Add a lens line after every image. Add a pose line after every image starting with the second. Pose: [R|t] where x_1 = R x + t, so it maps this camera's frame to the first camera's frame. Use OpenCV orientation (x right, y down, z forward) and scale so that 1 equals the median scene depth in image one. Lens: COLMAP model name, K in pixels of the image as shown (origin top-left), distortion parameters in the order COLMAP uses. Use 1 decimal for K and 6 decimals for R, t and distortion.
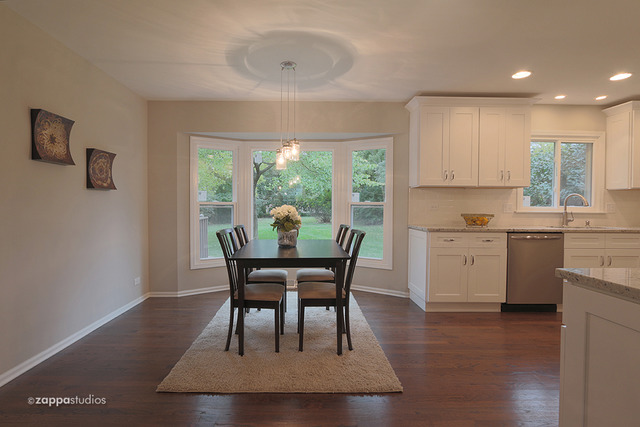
lens RADIAL K [[327.2, 0, 315.6], [0, 327.2, 213.2], [0, 0, 1]] dist [-0.007525, -0.001223]
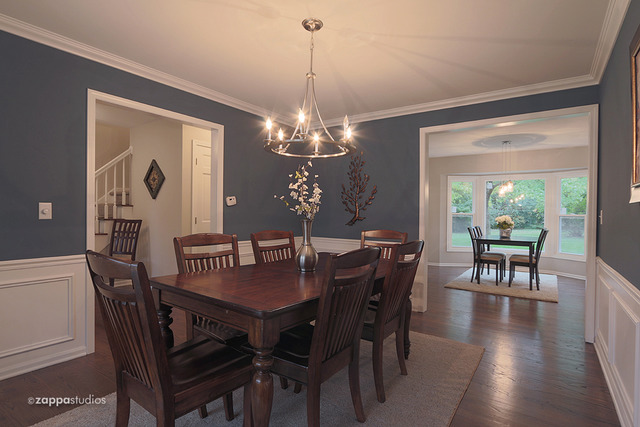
lens RADIAL K [[325.8, 0, 340.9], [0, 325.8, 215.7], [0, 0, 1]] dist [0.000855, 0.000050]
pose [[0.820576, 0.012650, -0.571398, 0.169084], [-0.025699, 0.999561, -0.014776, 0.023640], [0.570960, 0.026809, 0.820540, -0.873803]]
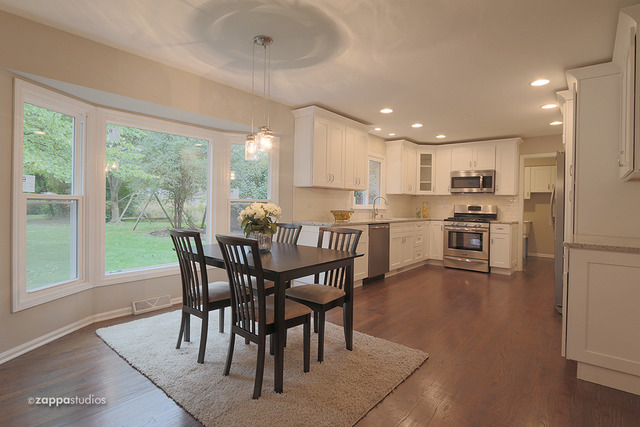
lens RADIAL K [[315.2, 0, 314.6], [0, 315.2, 205.7], [0, 0, 1]] dist [0.000706, -0.000069]
pose [[0.679246, 0.003477, 0.733902, -0.468698], [0.003952, 0.999957, -0.008394, -0.006687], [-0.733900, 0.008602, 0.679203, 0.263517]]
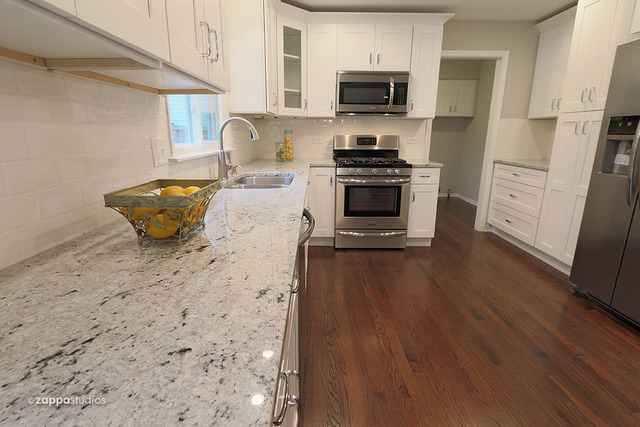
lens RADIAL K [[321.3, 0, 305.5], [0, 321.3, 213.8], [0, 0, 1]] dist [-0.007193, -0.000569]
pose [[0.055505, -0.248482, 0.967045, 0.264127], [0.022494, 0.968603, 0.247591, -0.035492], [-0.998205, 0.008010, 0.059351, 0.897711]]
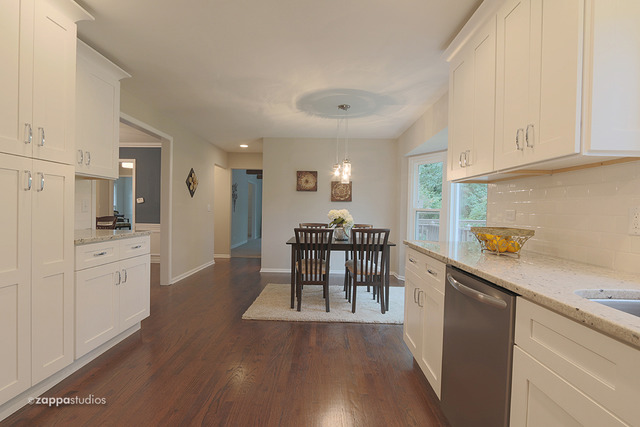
lens RADIAL K [[327.2, 0, 315.6], [0, 327.2, 213.2], [0, 0, 1]] dist [-0.007525, -0.001223]
pose [[-0.058119, 0.005579, -0.998294, 1.012572], [-0.044137, 0.998992, 0.008152, -0.010494], [0.997333, 0.044536, -0.057815, 0.766344]]
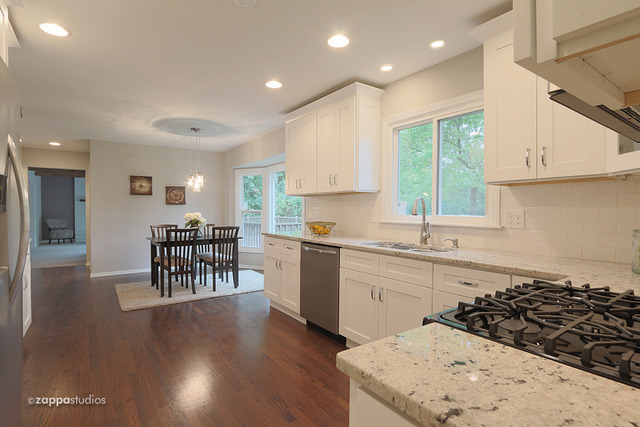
lens RADIAL K [[327.2, 0, 315.6], [0, 327.2, 213.2], [0, 0, 1]] dist [-0.007525, -0.001223]
pose [[0.547240, 0.006332, -0.836952, 1.309725], [-0.018620, 0.999816, -0.004611, -0.017876], [0.836768, 0.018107, 0.547257, 0.471351]]
